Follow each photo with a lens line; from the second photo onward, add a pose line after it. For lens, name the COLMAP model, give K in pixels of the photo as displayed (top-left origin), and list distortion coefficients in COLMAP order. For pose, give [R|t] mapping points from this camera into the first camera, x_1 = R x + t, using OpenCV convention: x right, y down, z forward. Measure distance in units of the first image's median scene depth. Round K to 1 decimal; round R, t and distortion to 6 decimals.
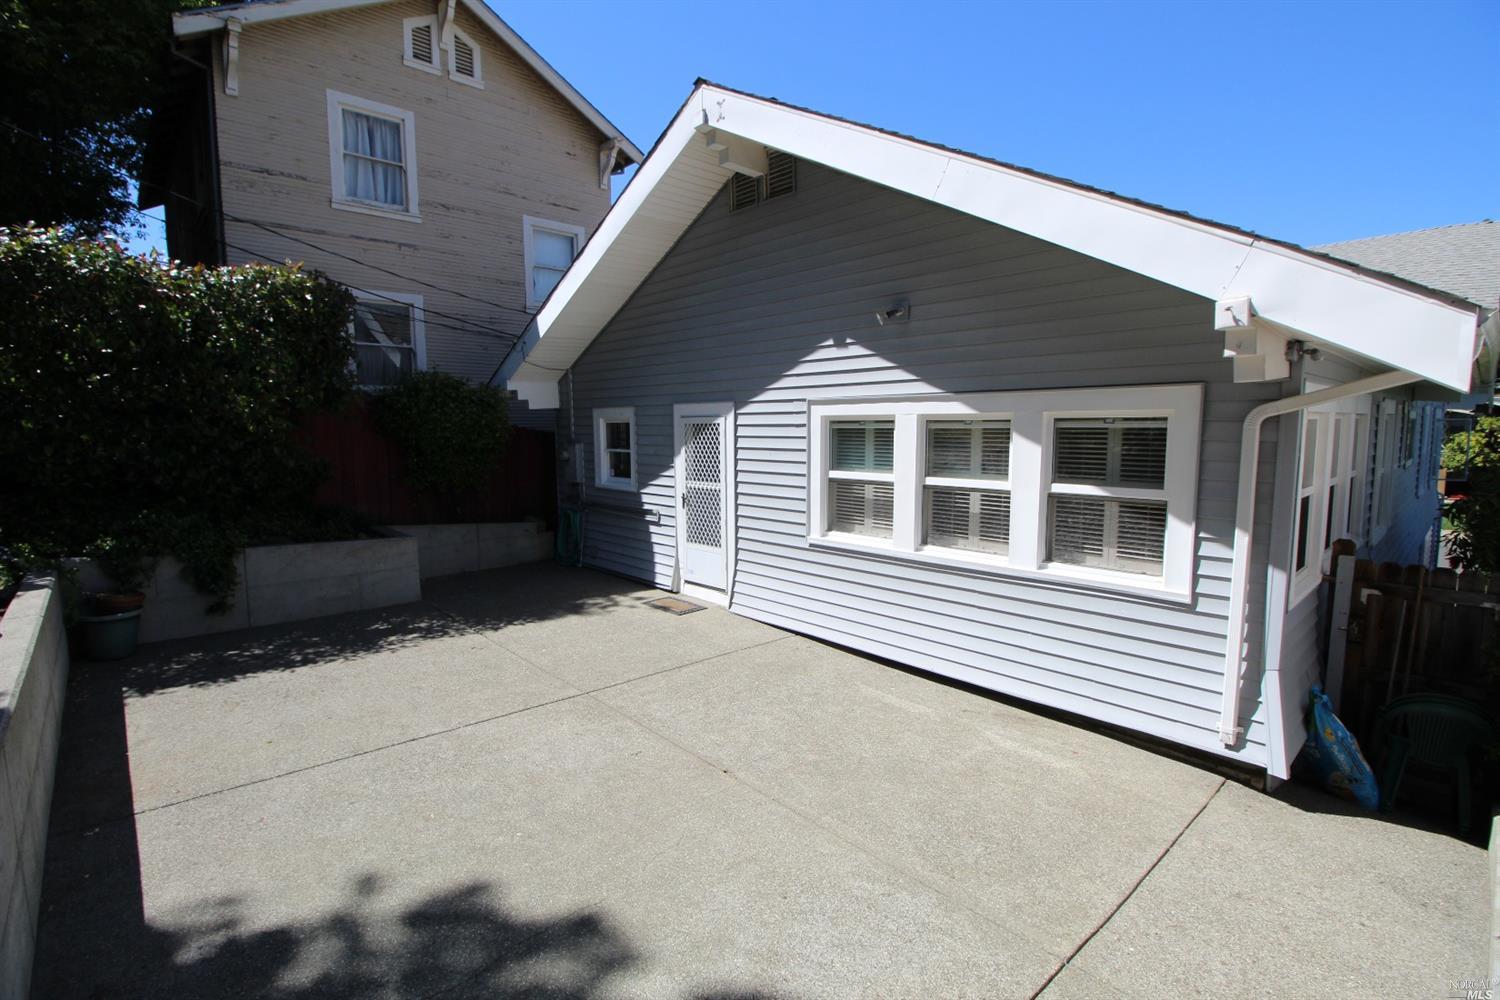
lens RADIAL K [[693.2, 0, 746.9], [0, 693.2, 497.1], [0, 0, 1]] dist [-0.004119, -0.008414]
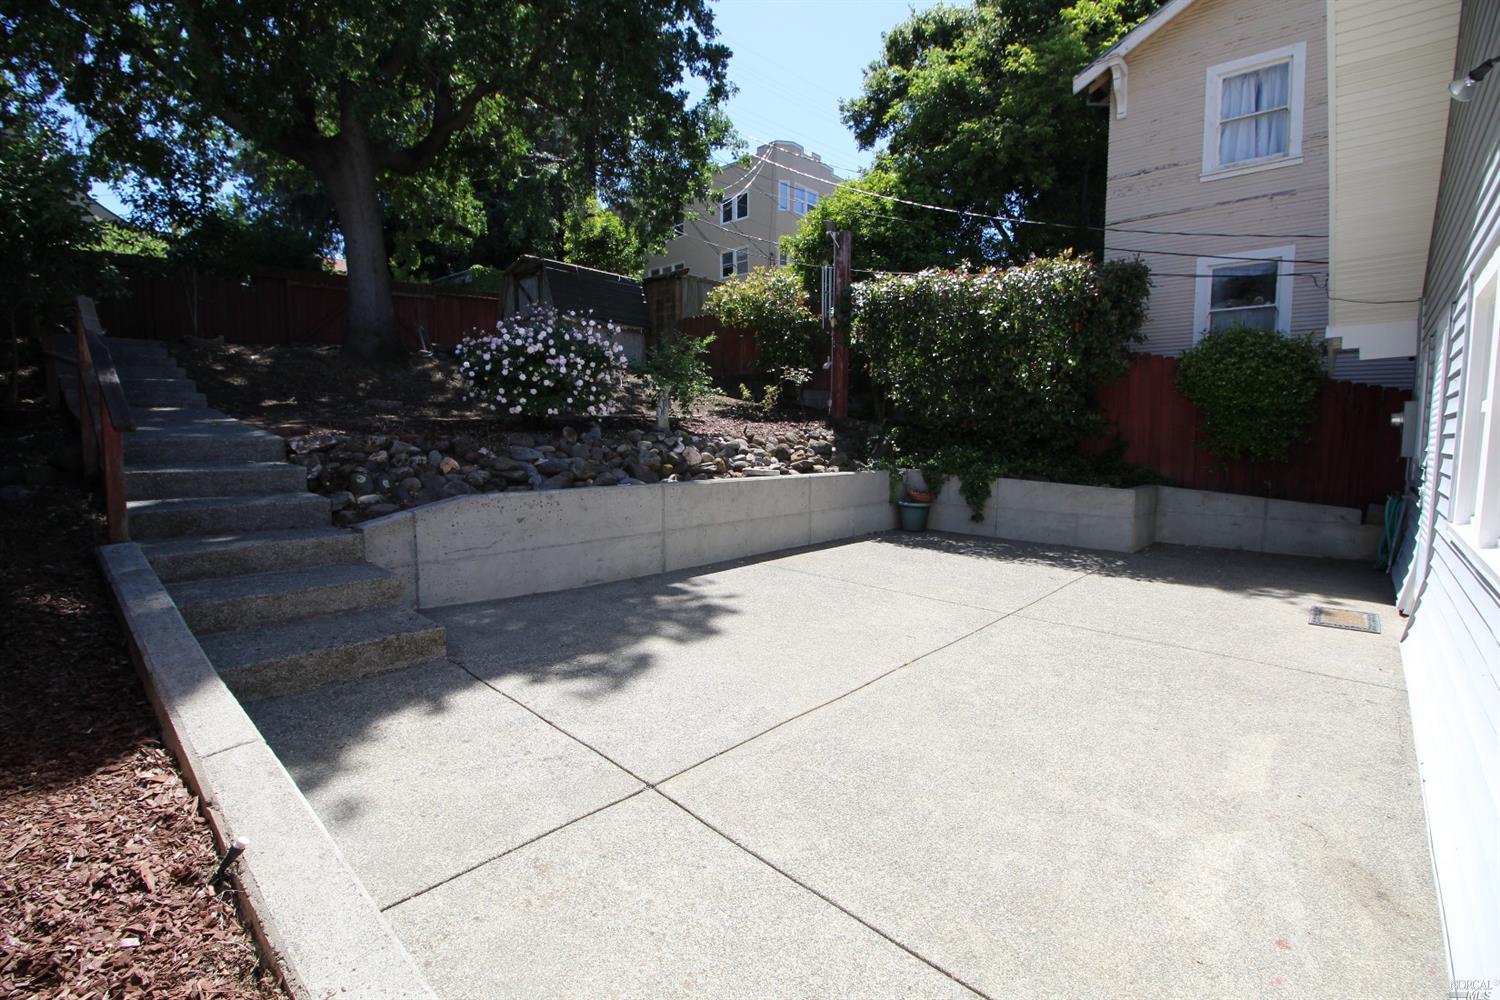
lens RADIAL K [[693.2, 0, 742.5], [0, 693.2, 495.4], [0, 0, 1]] dist [-0.004119, -0.008414]
pose [[0.085177, 0.092829, -0.992032, 0.588225], [-0.113684, 0.990054, 0.082882, 0.054223], [0.989859, 0.105718, 0.094883, 0.391130]]
